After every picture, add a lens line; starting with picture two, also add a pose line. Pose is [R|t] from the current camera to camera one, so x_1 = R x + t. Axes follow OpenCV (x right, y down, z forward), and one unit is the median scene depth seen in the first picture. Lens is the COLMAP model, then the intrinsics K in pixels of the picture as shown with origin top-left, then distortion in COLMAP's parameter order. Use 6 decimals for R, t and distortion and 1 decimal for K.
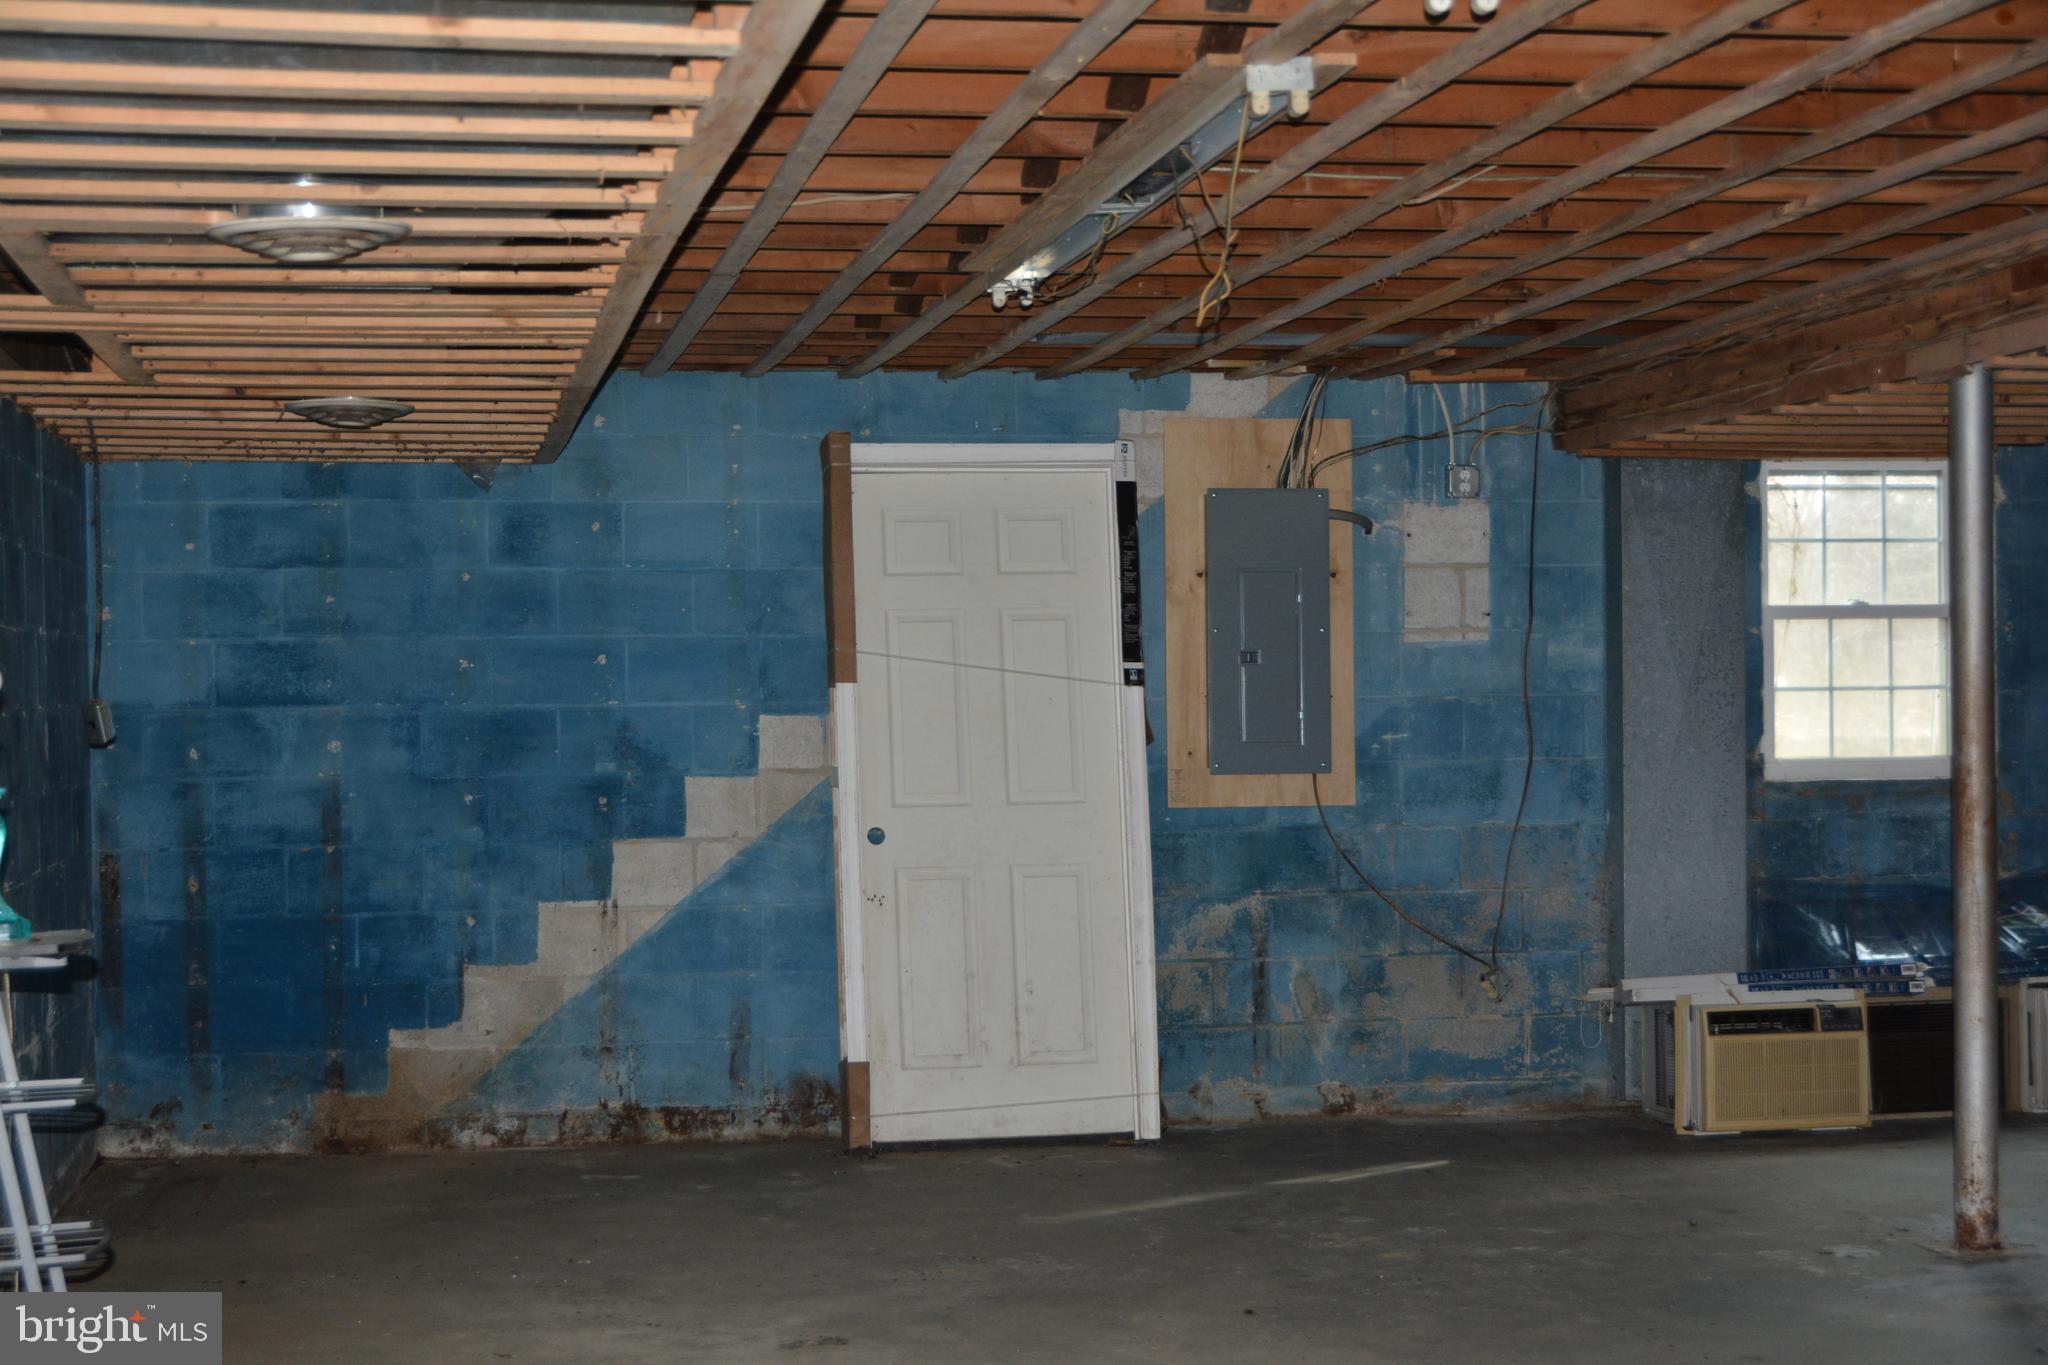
lens RADIAL K [[4198.9, 0, 1025.6], [0, 4198.9, 683.7], [0, 0, 1]] dist [-0.004307, 0.000000]
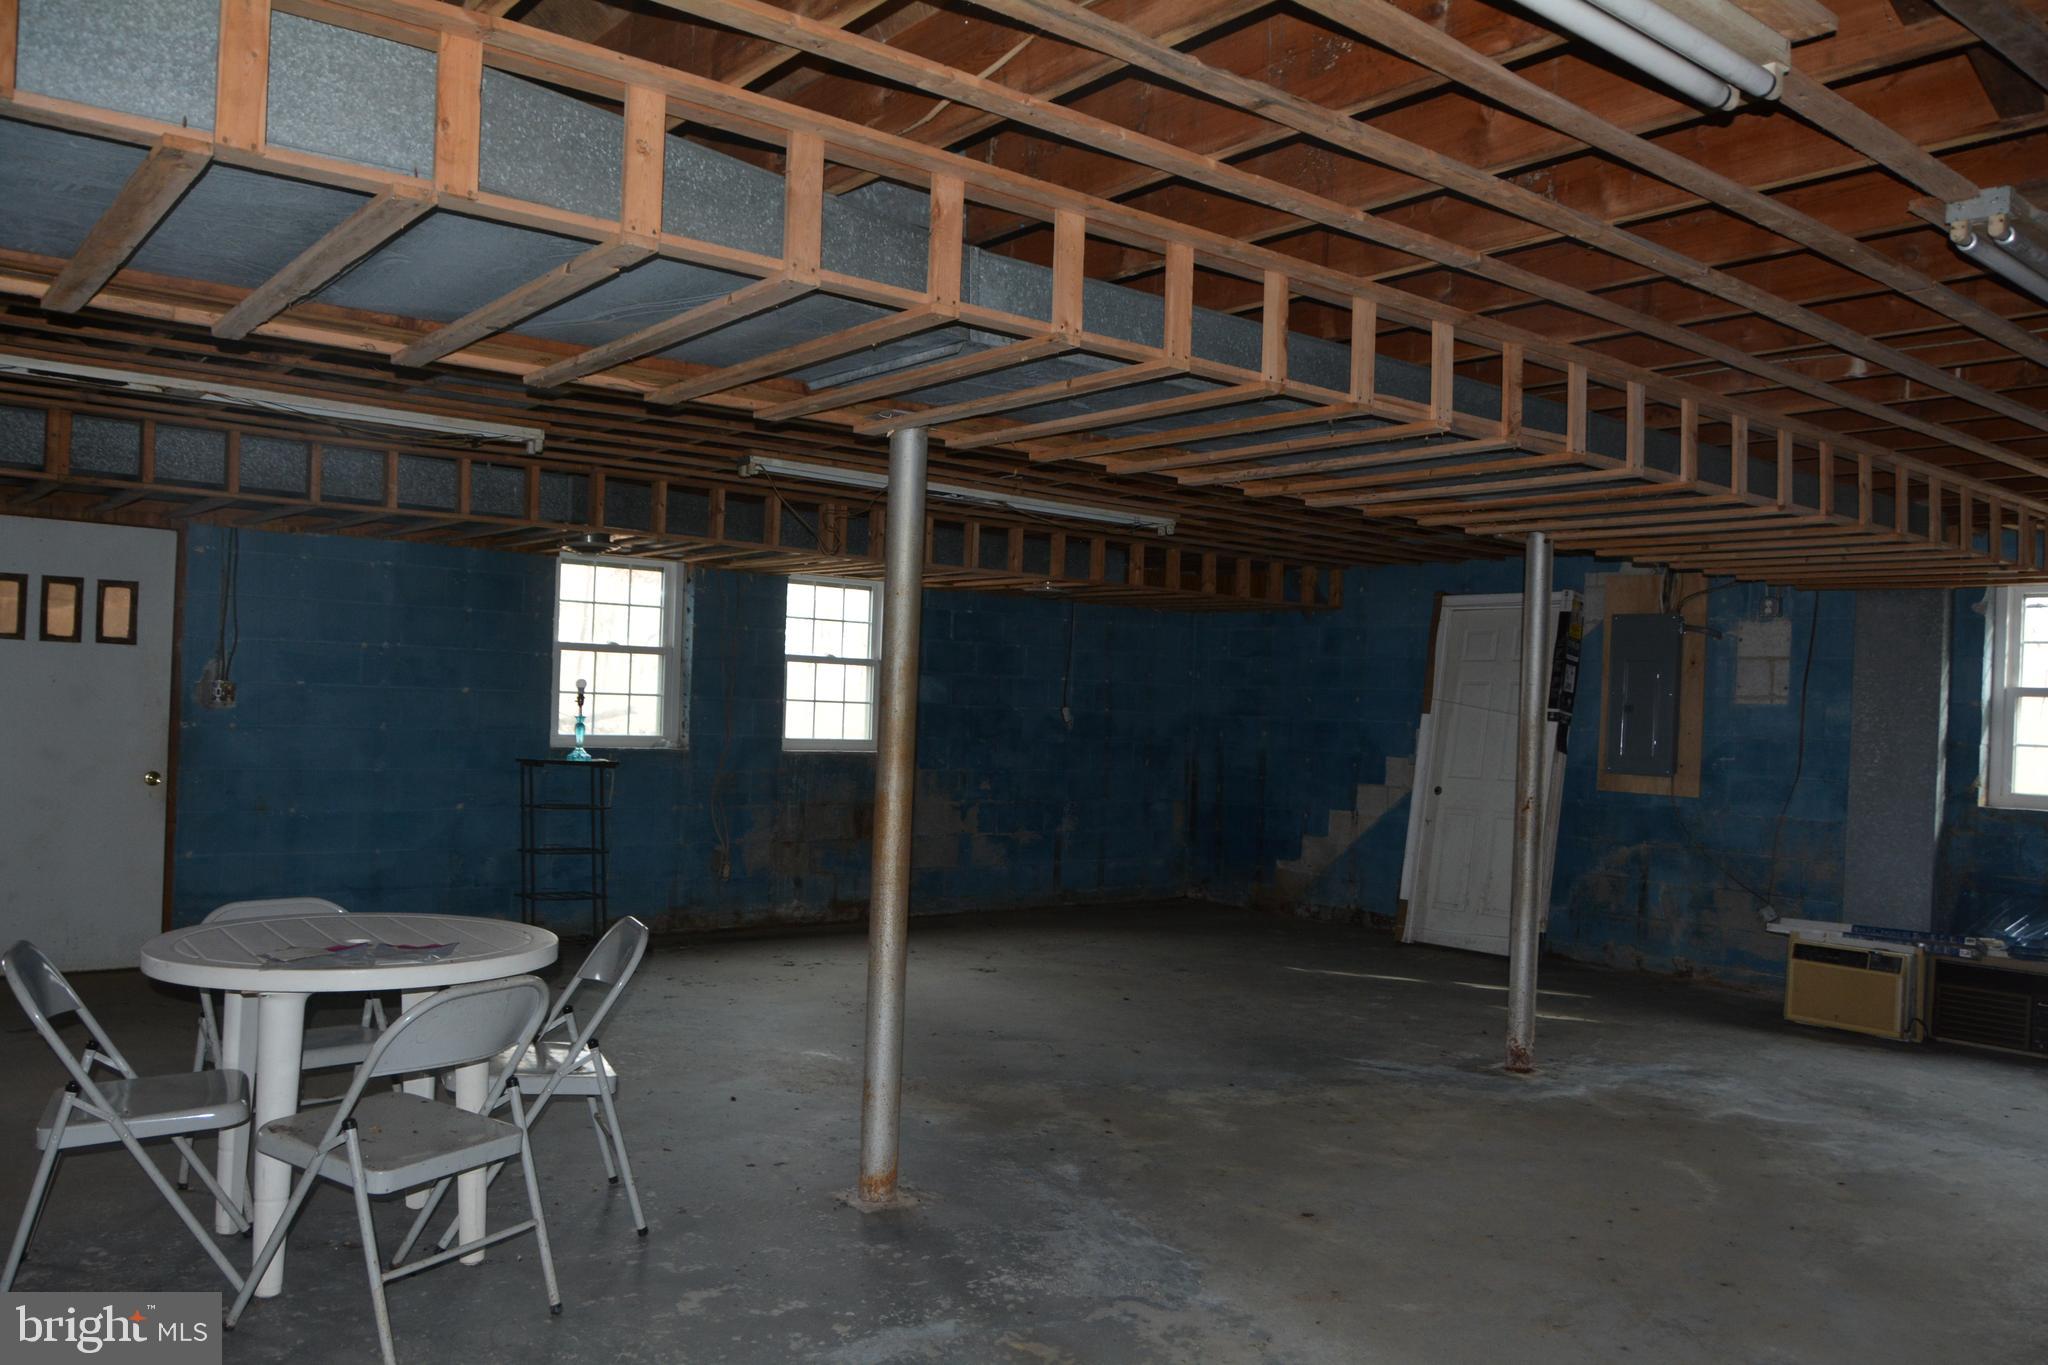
lens RADIAL K [[1522.4, 0, 1024.3], [0, 1522.4, 682.7], [0, 0, 1]] dist [0.014064, 0.002465]
pose [[0.508341, 0.018291, -0.860961, 0.473847], [-0.041594, 0.999129, -0.003332, -0.004425], [0.860151, 0.037504, 0.508659, 0.446844]]
